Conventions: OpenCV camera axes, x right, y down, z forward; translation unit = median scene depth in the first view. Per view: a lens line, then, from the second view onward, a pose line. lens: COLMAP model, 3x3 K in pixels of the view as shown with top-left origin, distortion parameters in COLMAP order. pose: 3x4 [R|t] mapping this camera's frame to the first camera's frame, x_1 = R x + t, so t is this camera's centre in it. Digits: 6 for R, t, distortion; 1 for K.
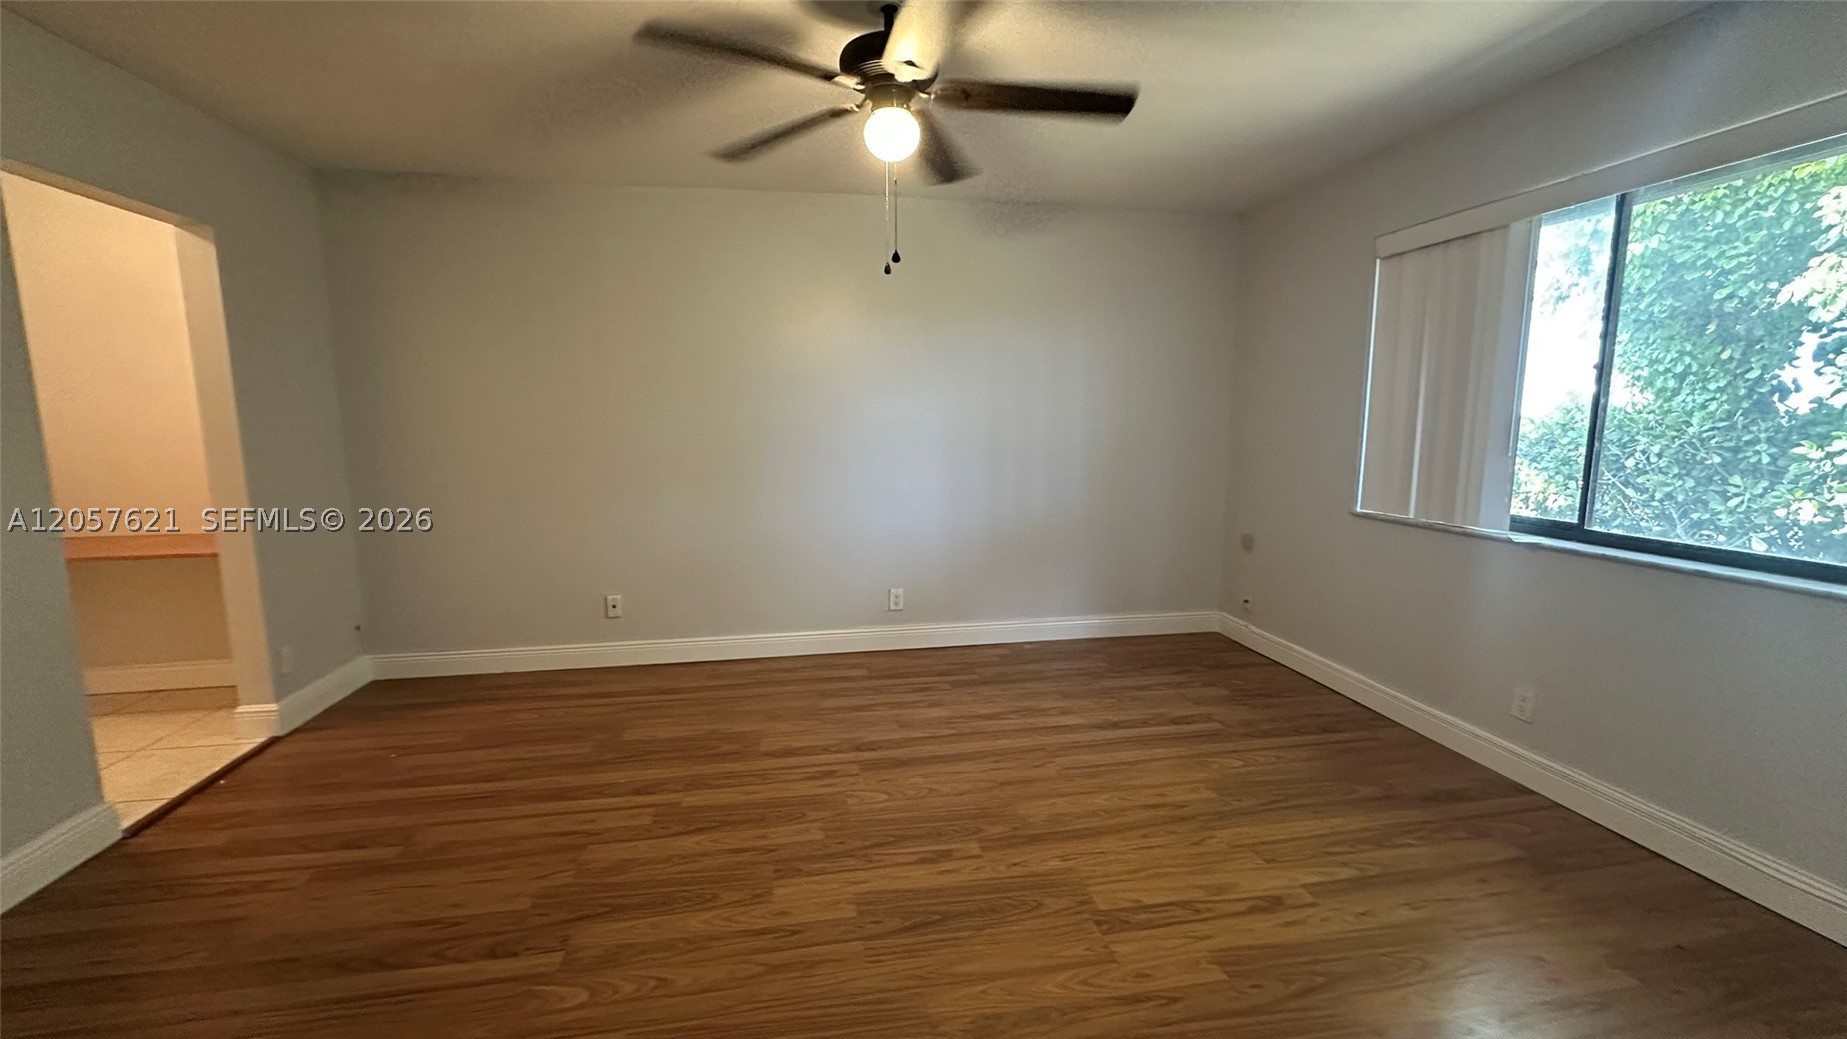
lens RADIAL K [[737.1, 0, 920.7], [0, 737.1, 521.1], [0, 0, 1]] dist [-0.006854, 0.001458]
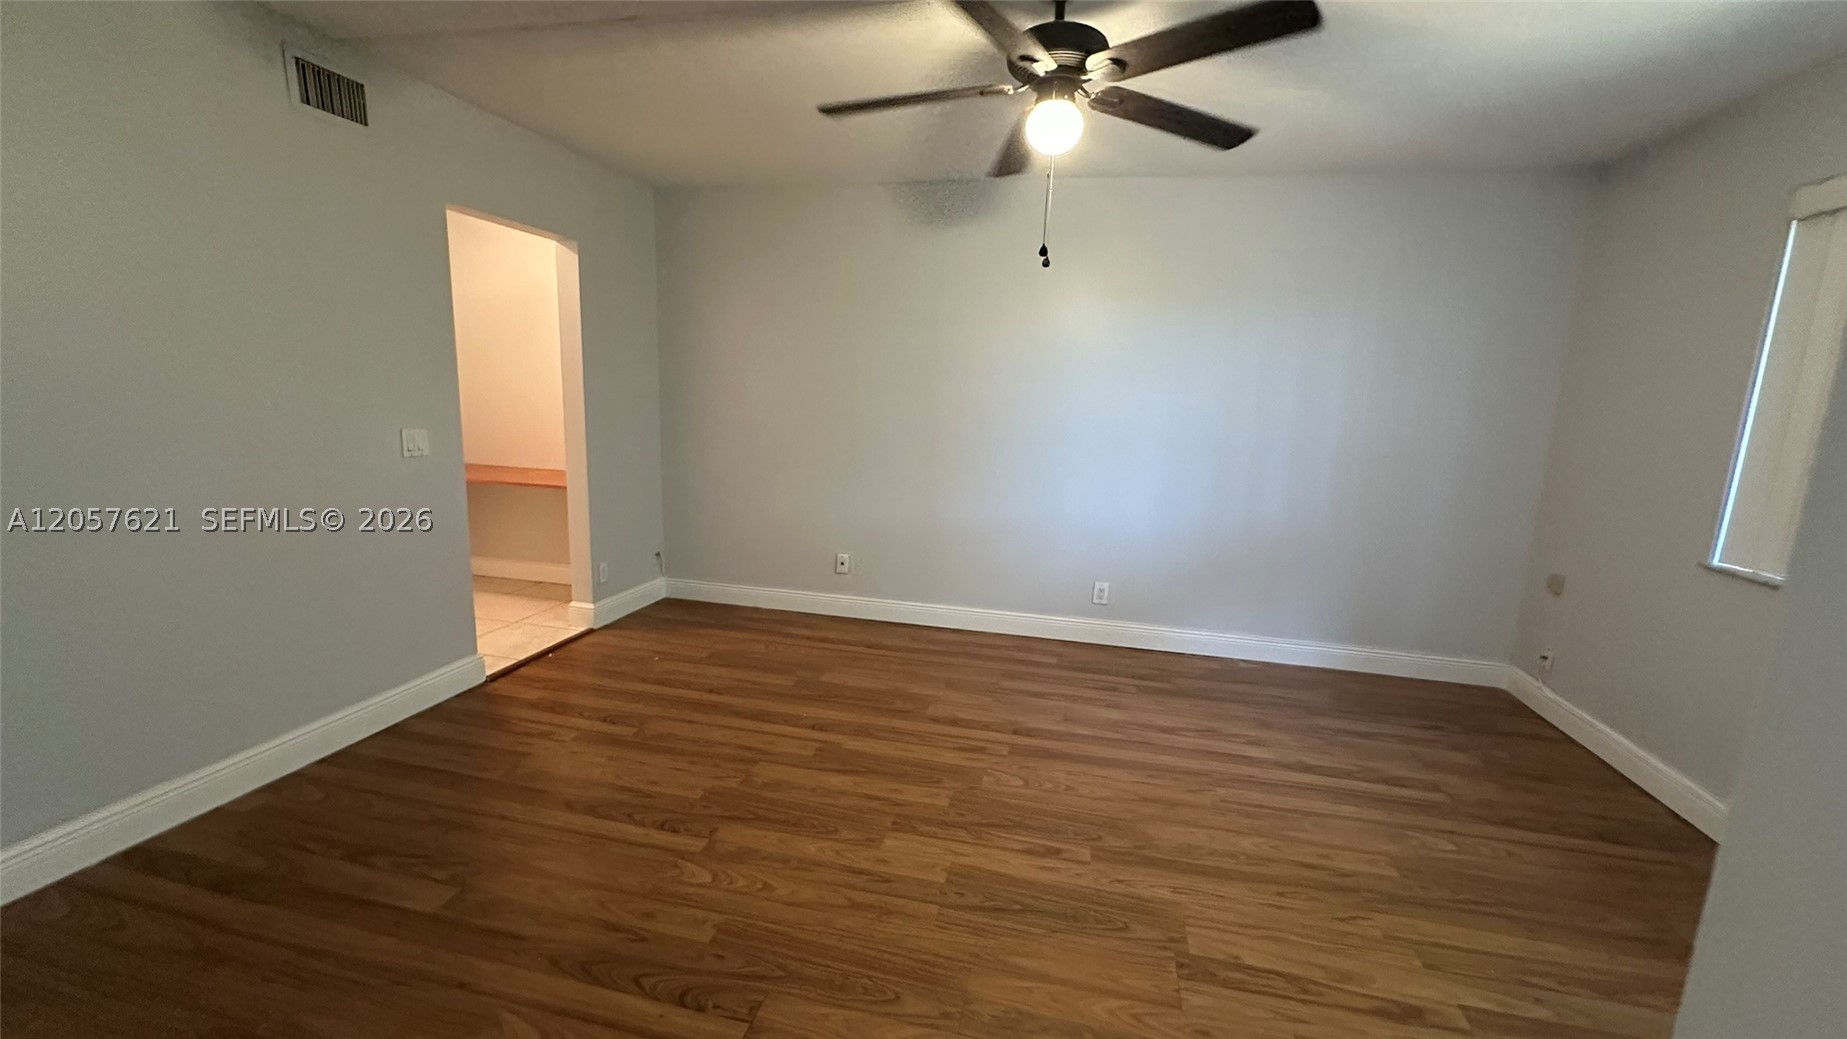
lens RADIAL K [[737.1, 0, 923.4], [0, 737.1, 516.3], [0, 0, 1]] dist [-0.006854, 0.001458]
pose [[0.918903, 0.103028, -0.380792, 0.169236], [-0.095004, 0.994678, 0.039865, -0.017918], [0.382873, -0.000456, 0.923801, 0.011196]]
